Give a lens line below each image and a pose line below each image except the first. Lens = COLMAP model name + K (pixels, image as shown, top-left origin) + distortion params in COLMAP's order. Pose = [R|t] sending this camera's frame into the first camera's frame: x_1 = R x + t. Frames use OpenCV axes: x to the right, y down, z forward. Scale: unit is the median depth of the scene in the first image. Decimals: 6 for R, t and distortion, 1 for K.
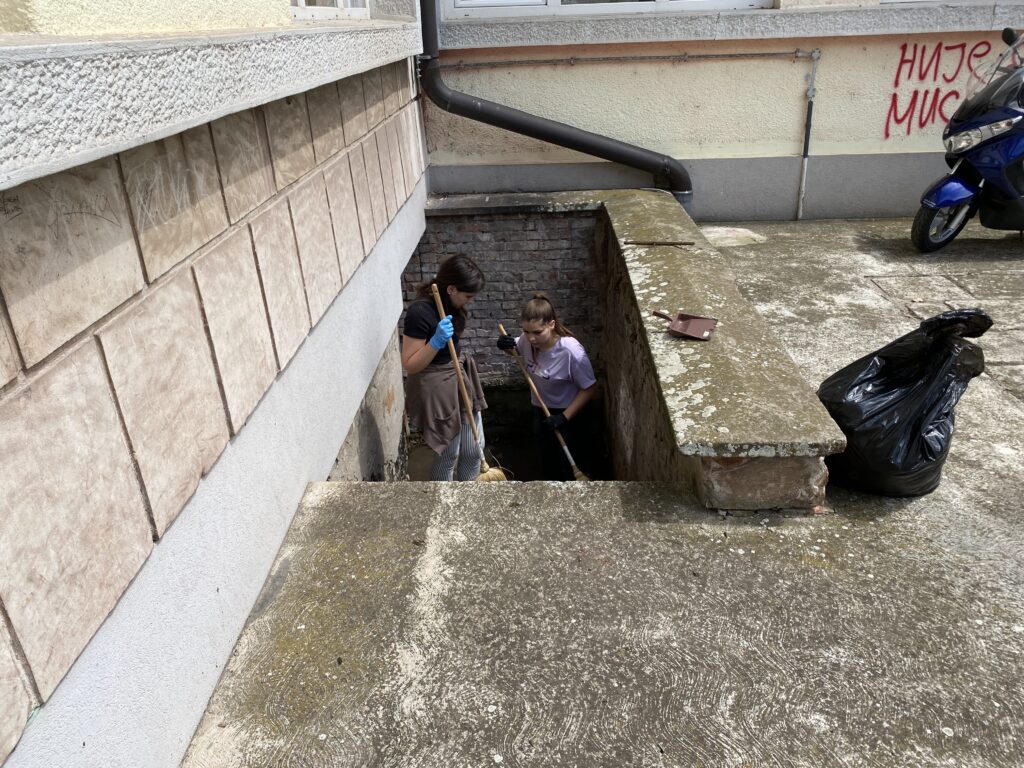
lens RADIAL K [[812.5, 0, 511.7], [0, 812.5, 381.9], [0, 0, 1]] dist [0.029958, -0.025222]
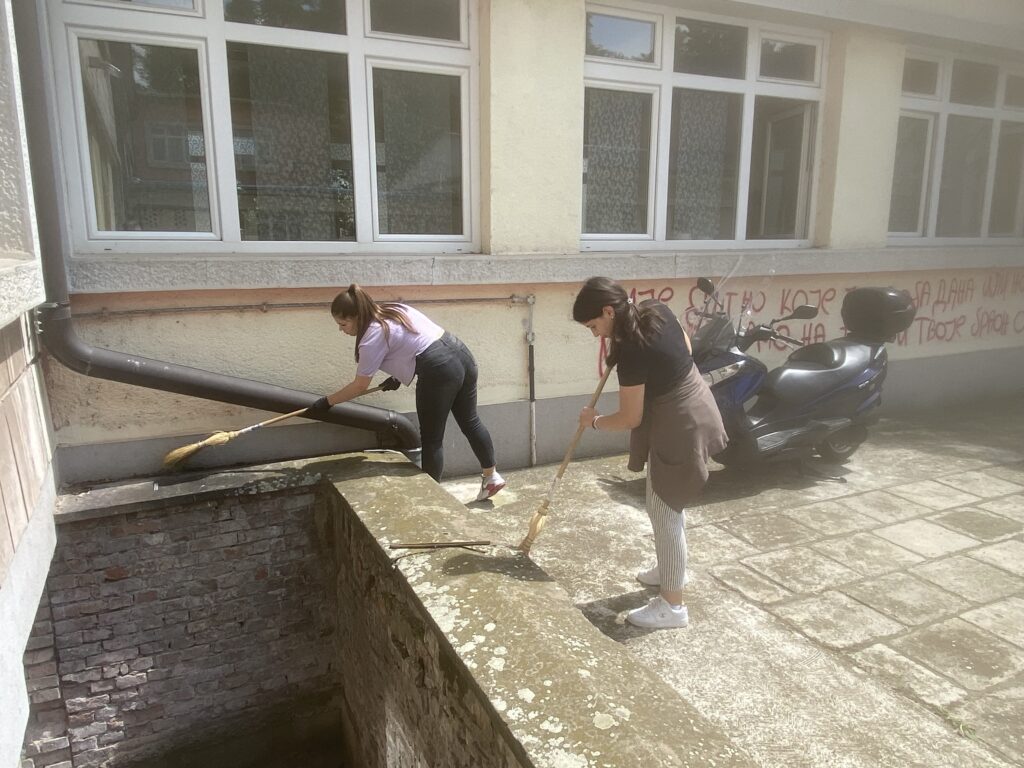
lens RADIAL K [[736.7, 0, 511.5], [0, 736.7, 382.3], [0, 0, 1]] dist [0.061731, -0.022957]
pose [[0.883309, -0.059814, 0.464959, -0.057202], [0.165931, 0.967510, -0.190764, -0.141479], [-0.438442, 0.245655, 0.864536, 0.277670]]
